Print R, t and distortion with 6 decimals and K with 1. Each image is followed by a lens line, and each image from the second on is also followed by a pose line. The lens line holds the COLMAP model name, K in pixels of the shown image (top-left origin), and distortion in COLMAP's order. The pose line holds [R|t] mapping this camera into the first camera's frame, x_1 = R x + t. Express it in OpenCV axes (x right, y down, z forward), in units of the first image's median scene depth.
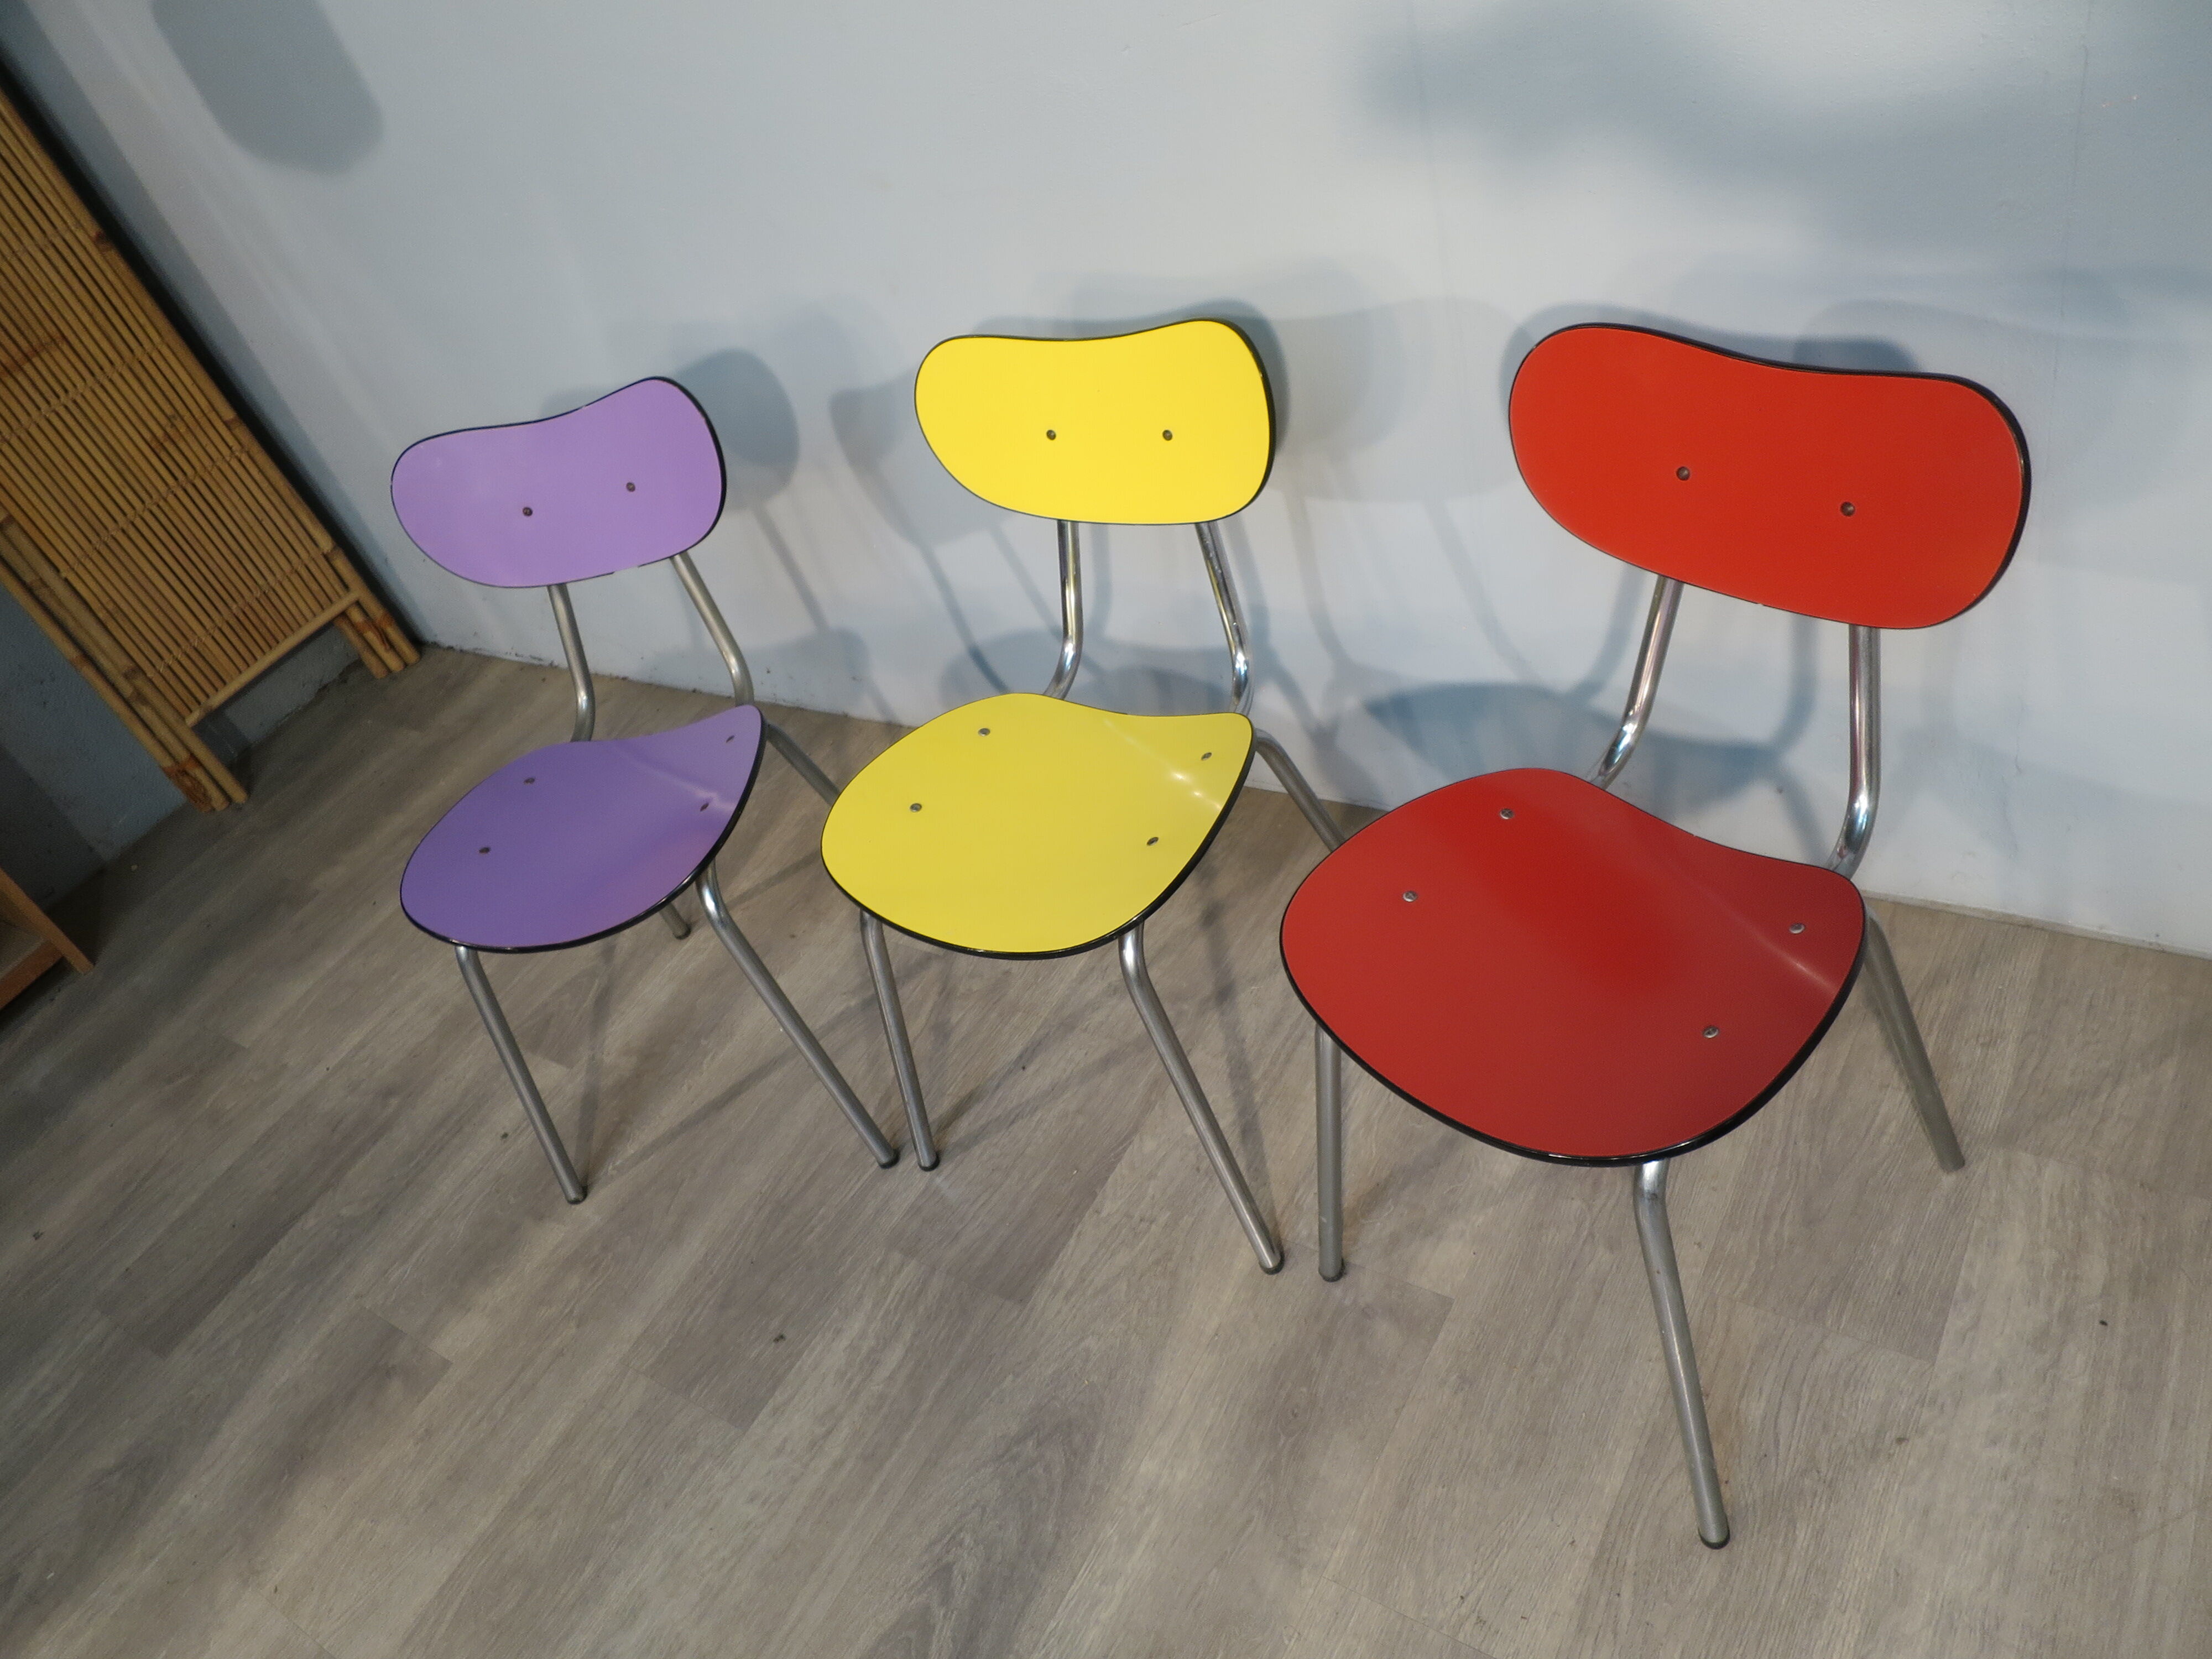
lens RADIAL K [[1598.8, 0, 1102.2], [0, 1598.8, 831.3], [0, 0, 1]] dist [-0.048178, 0.015764]
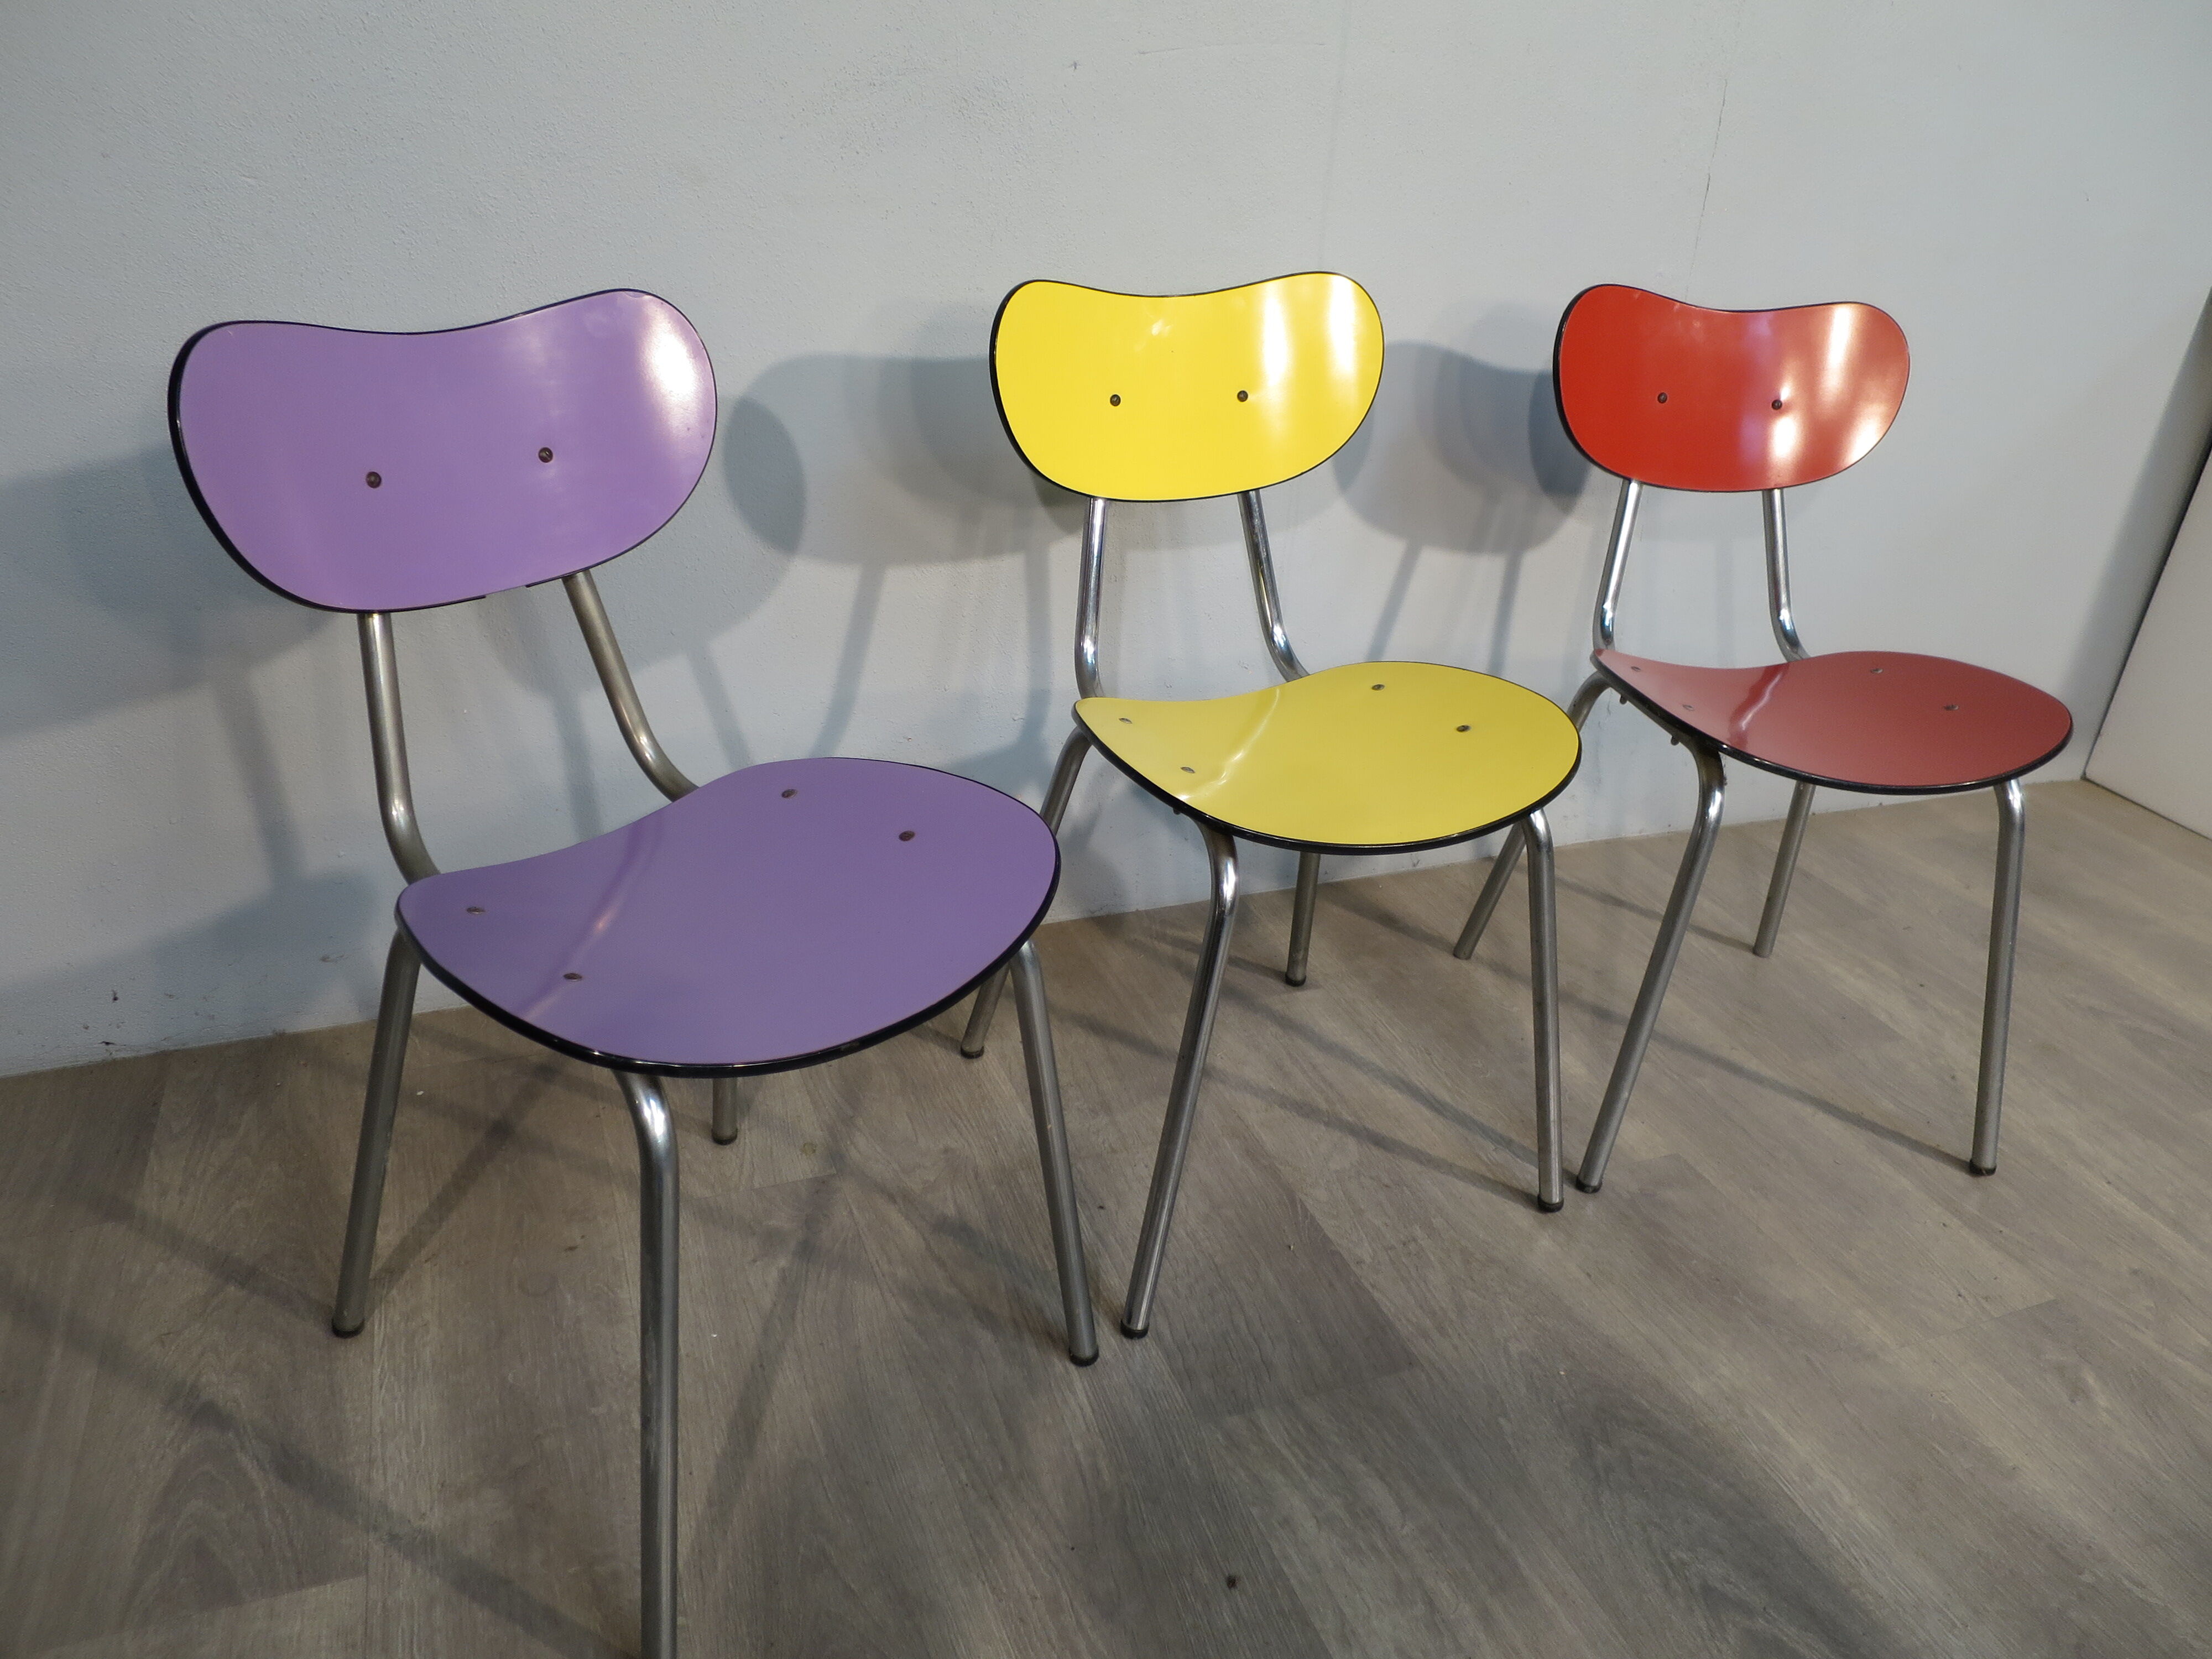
lens RADIAL K [[1598.8, 0, 1108.4], [0, 1598.8, 829.9], [0, 0, 1]] dist [-0.048178, 0.015764]
pose [[0.556096, -0.058517, 0.829055, -0.799891], [0.361166, 0.915425, -0.177642, 0.139740], [-0.748543, 0.398213, 0.530198, 0.599131]]
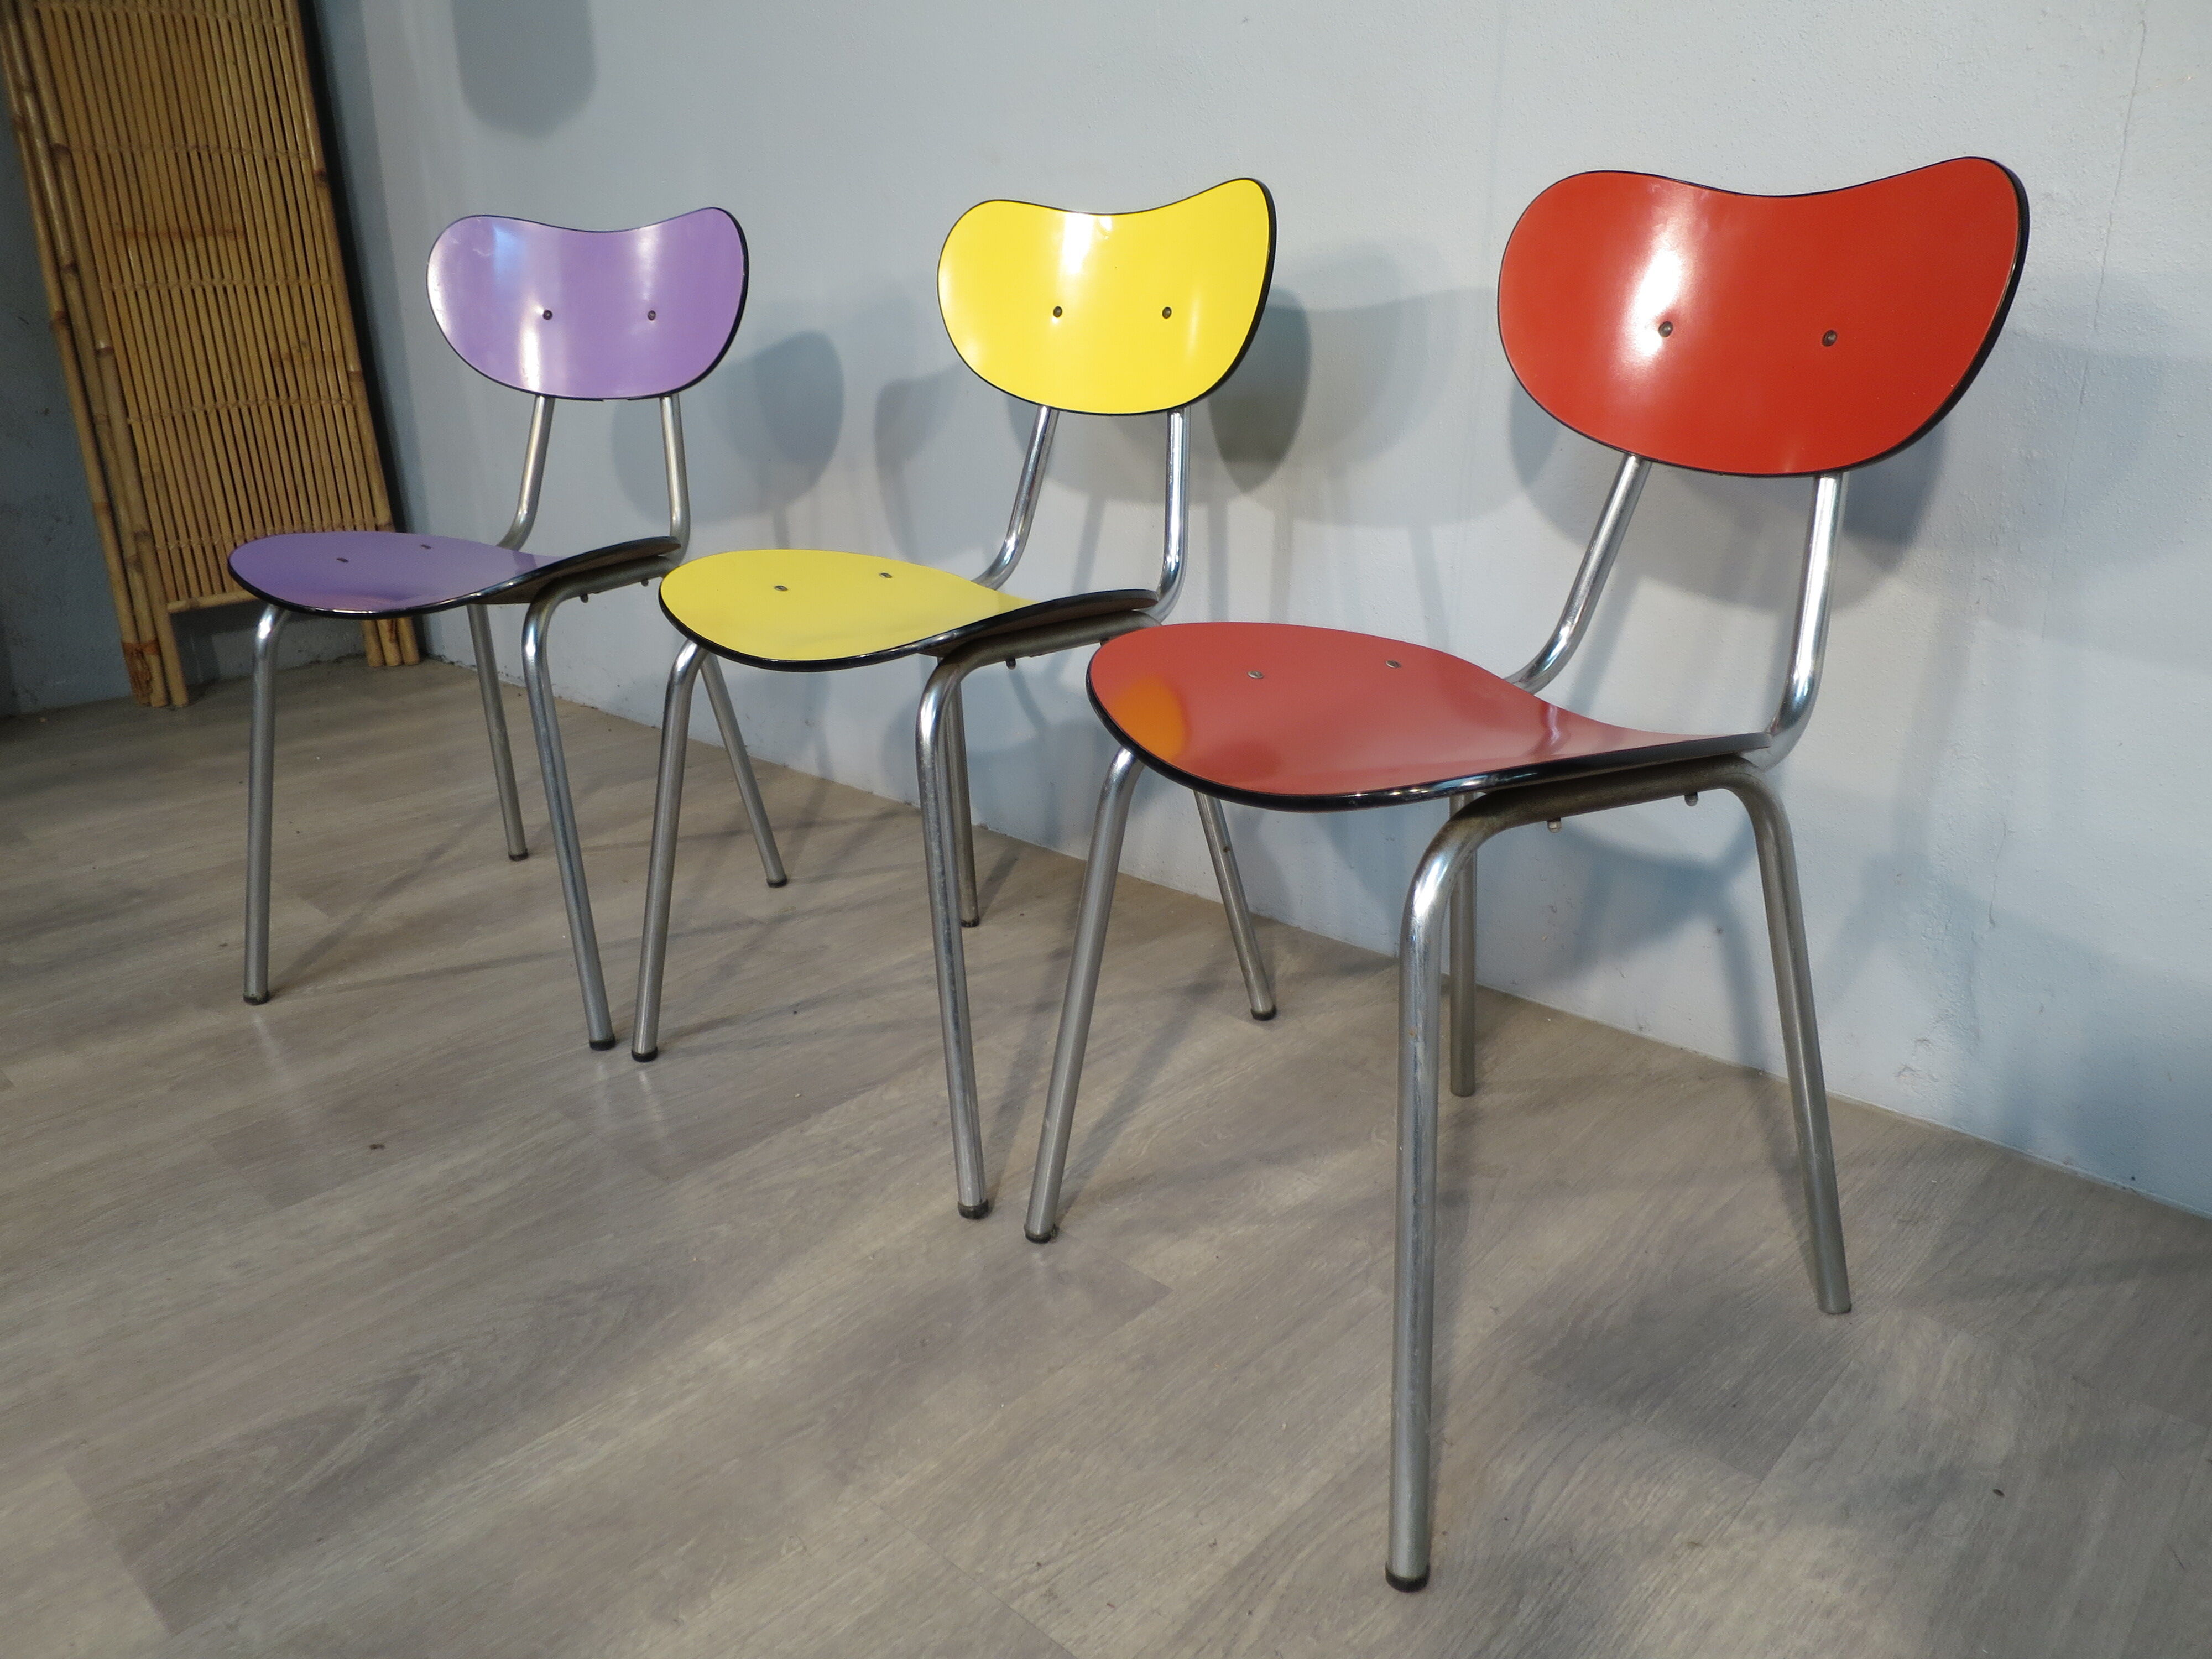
lens RADIAL K [[1598.8, 0, 1102.3], [0, 1598.8, 828.4], [0, 0, 1]] dist [-0.048178, 0.015764]
pose [[0.945473, 0.315322, -0.081558, 0.170088], [-0.324035, 0.885398, -0.333275, 0.342932], [-0.032878, 0.341530, 0.939296, 0.184174]]
